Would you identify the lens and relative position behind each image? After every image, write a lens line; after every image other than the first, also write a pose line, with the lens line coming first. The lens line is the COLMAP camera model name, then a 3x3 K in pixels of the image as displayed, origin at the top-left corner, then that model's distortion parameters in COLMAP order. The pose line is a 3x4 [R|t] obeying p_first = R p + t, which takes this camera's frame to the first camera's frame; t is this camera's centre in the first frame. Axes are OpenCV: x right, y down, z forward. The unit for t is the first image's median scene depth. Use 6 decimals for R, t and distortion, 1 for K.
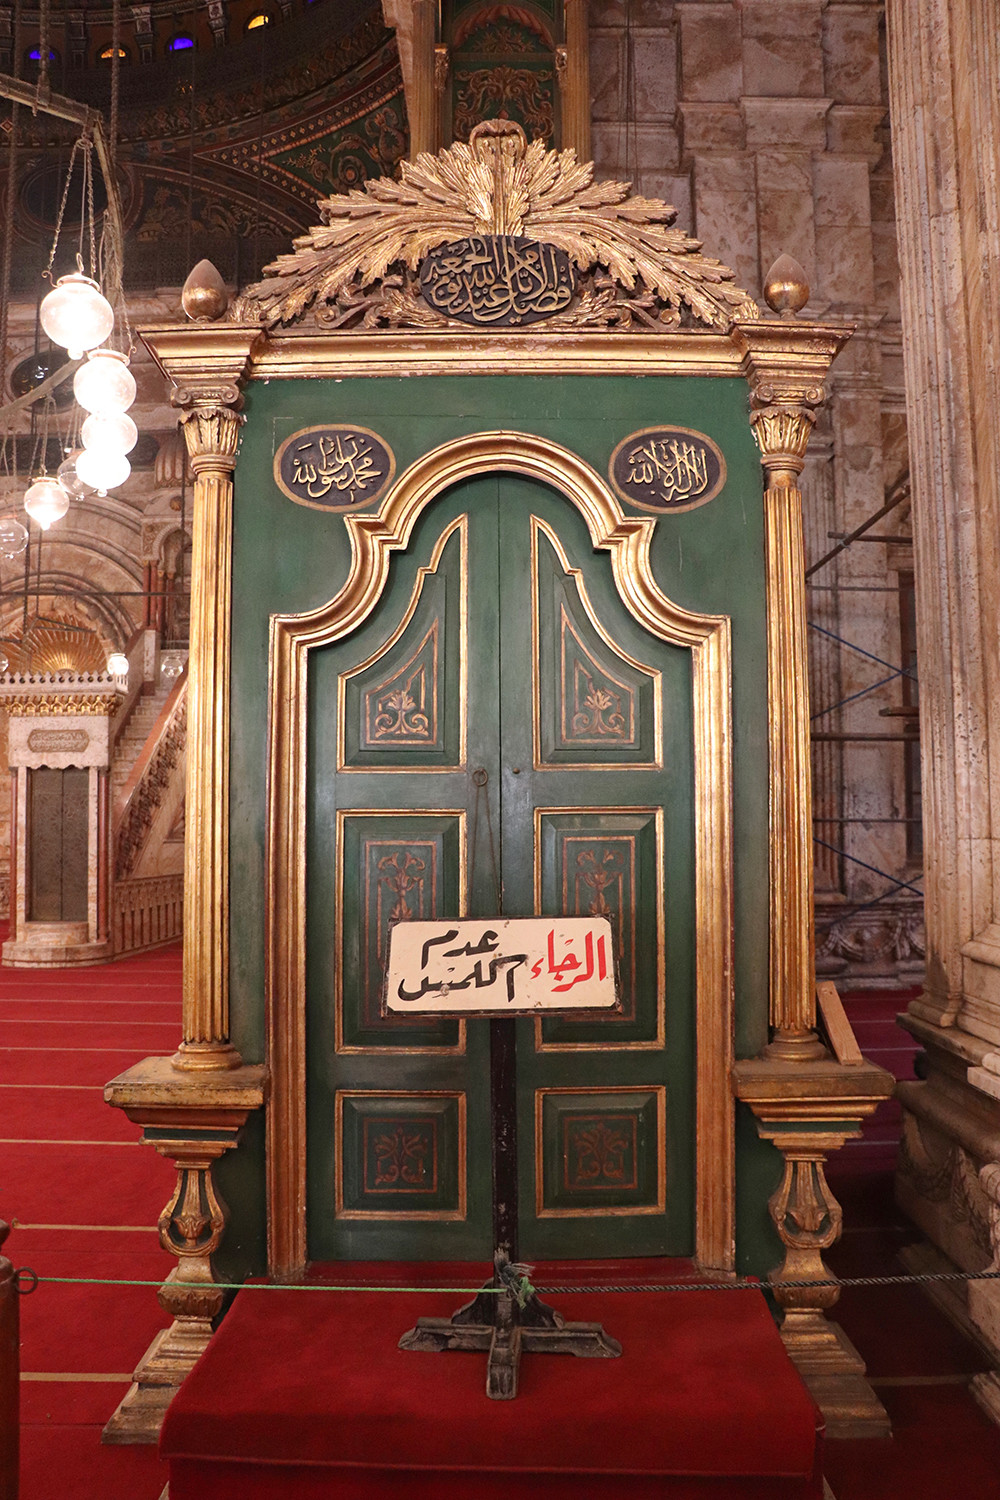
lens RADIAL K [[1227.3, 0, 500.0], [0, 1227.3, 750.0], [0, 0, 1]] dist [-0.146946, 0.000185]
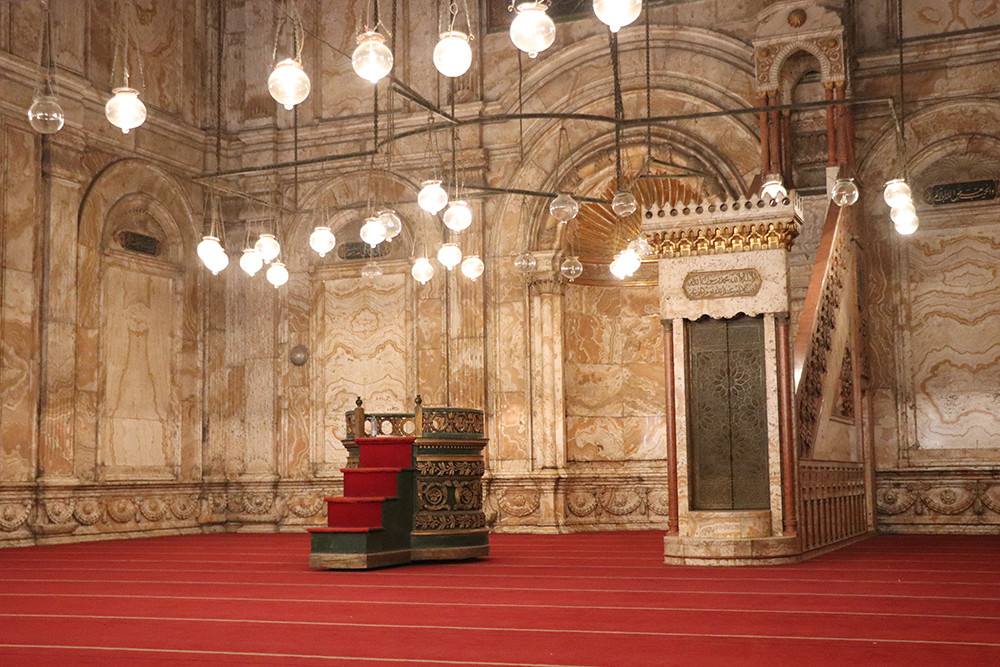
lens RADIAL K [[1342.6, 0, 500.0], [0, 1342.6, 333.5], [0, 0, 1]] dist [0.016584, 0.010116]
pose [[0.924571, -0.050191, -0.377689, -0.166927], [0.036956, 0.998425, -0.042213, 0.057941], [0.379213, 0.025071, 0.924970, 0.113852]]
